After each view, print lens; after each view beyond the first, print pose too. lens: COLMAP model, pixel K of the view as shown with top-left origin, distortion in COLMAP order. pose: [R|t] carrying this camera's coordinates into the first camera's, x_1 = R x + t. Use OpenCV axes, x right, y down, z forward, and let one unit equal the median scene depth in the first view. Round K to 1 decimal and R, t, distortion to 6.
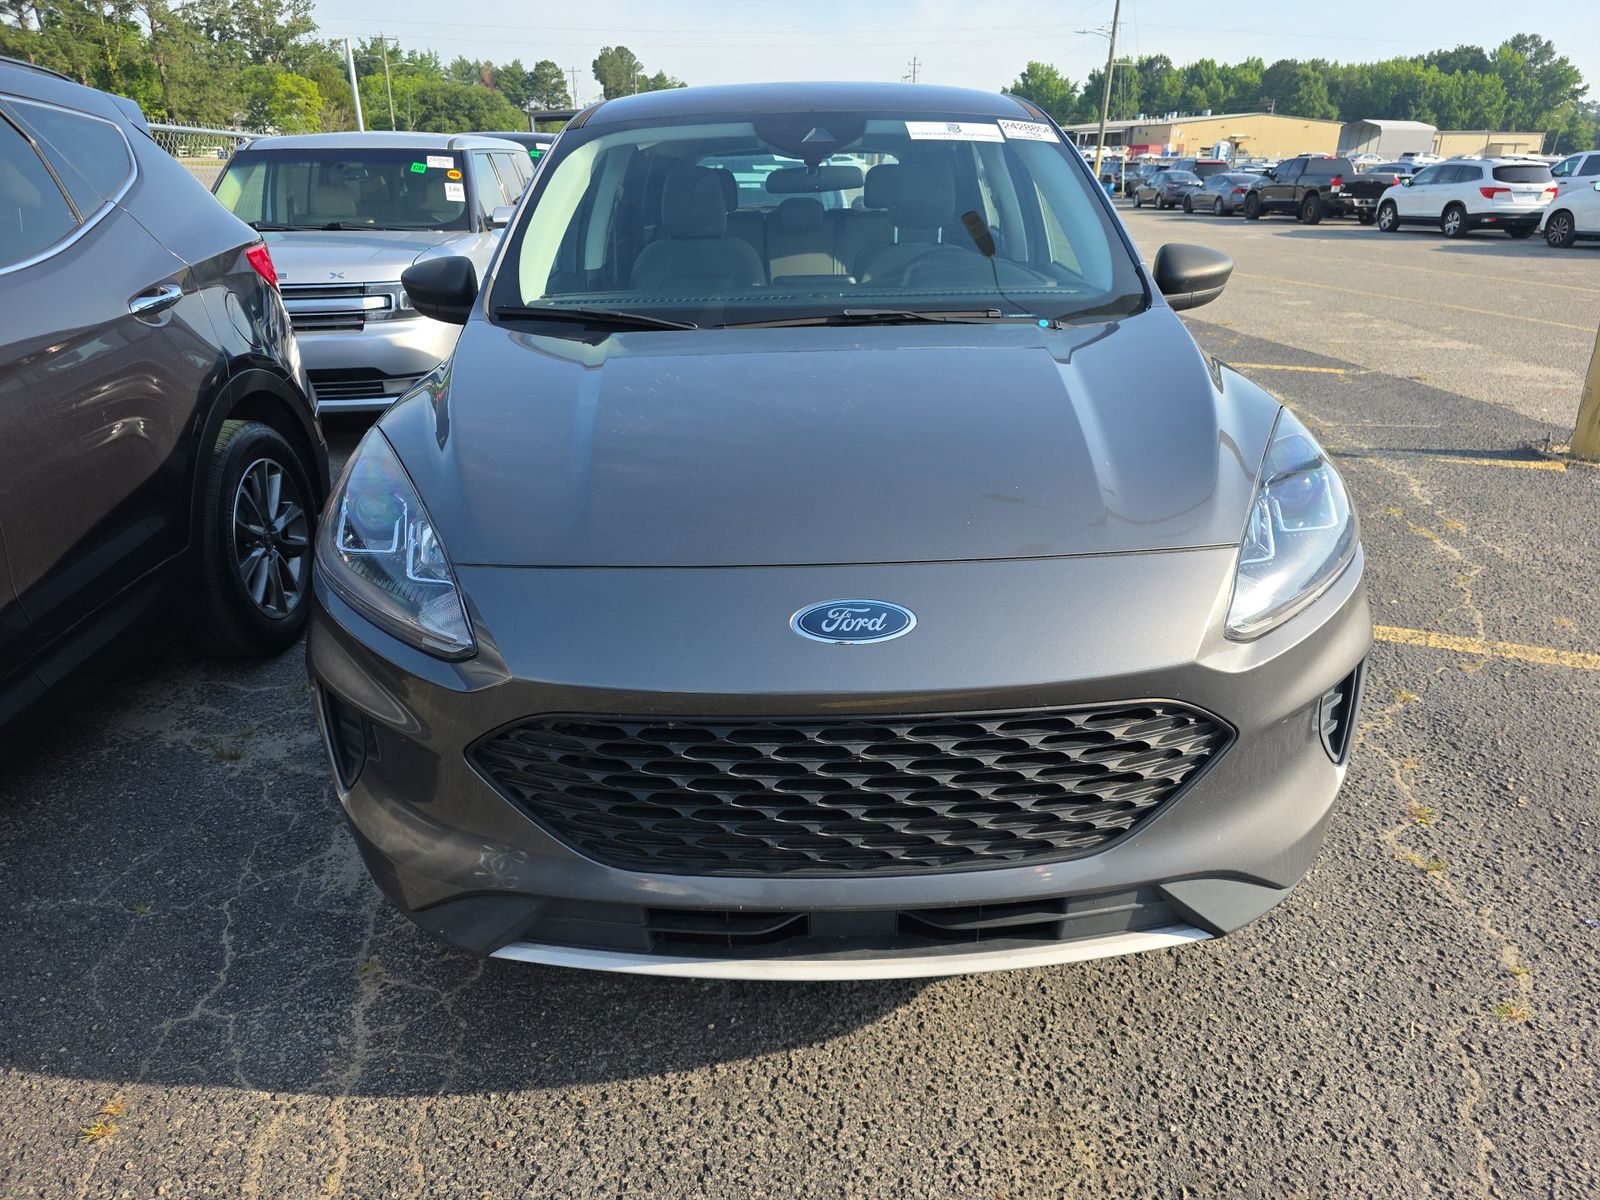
lens RADIAL K [[1082.9, 0, 799.3], [0, 1082.9, 605.2], [0, 0, 1]] dist [0.013100, 0.000000]
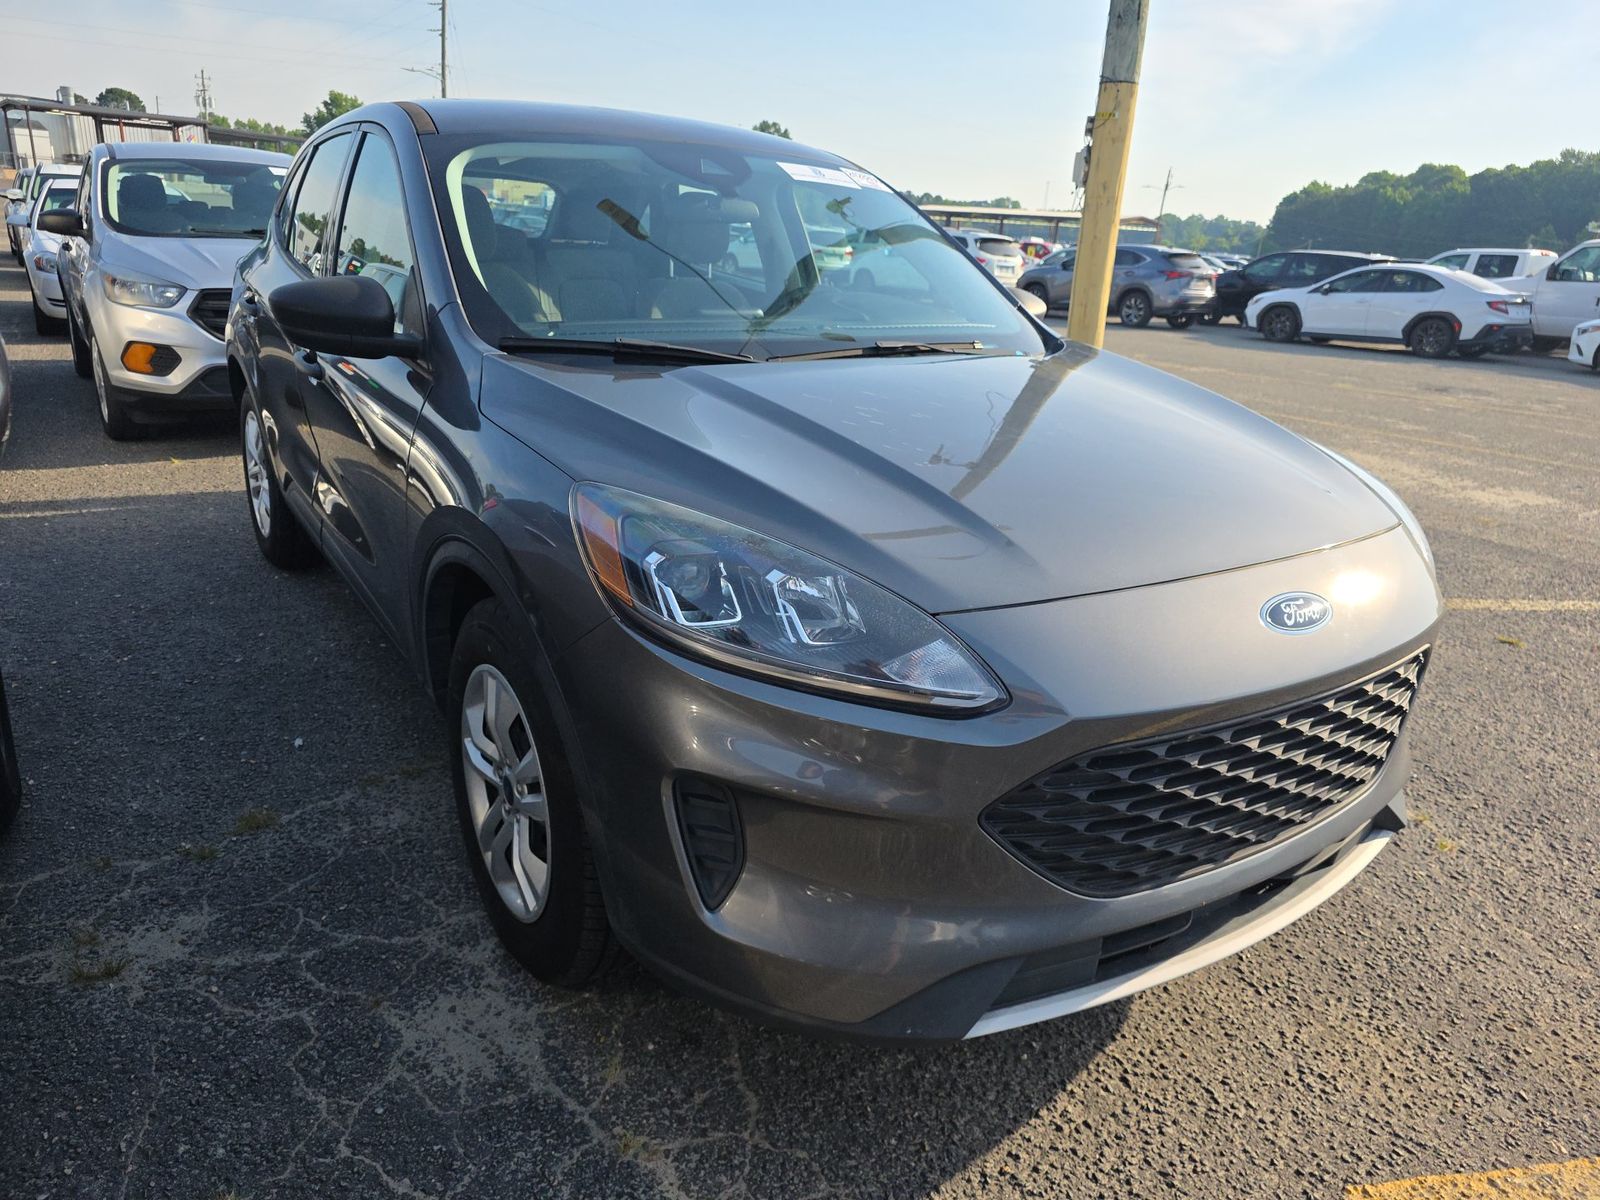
lens RADIAL K [[1082.9, 0, 797.8], [0, 1082.9, 594.8], [0, 0, 1]] dist [0.013100, 0.000000]
pose [[0.840457, -0.118386, 0.528788, -0.714843], [0.140056, 0.990143, -0.000929, -0.055766], [-0.523466, 0.074841, 0.848753, 0.230480]]
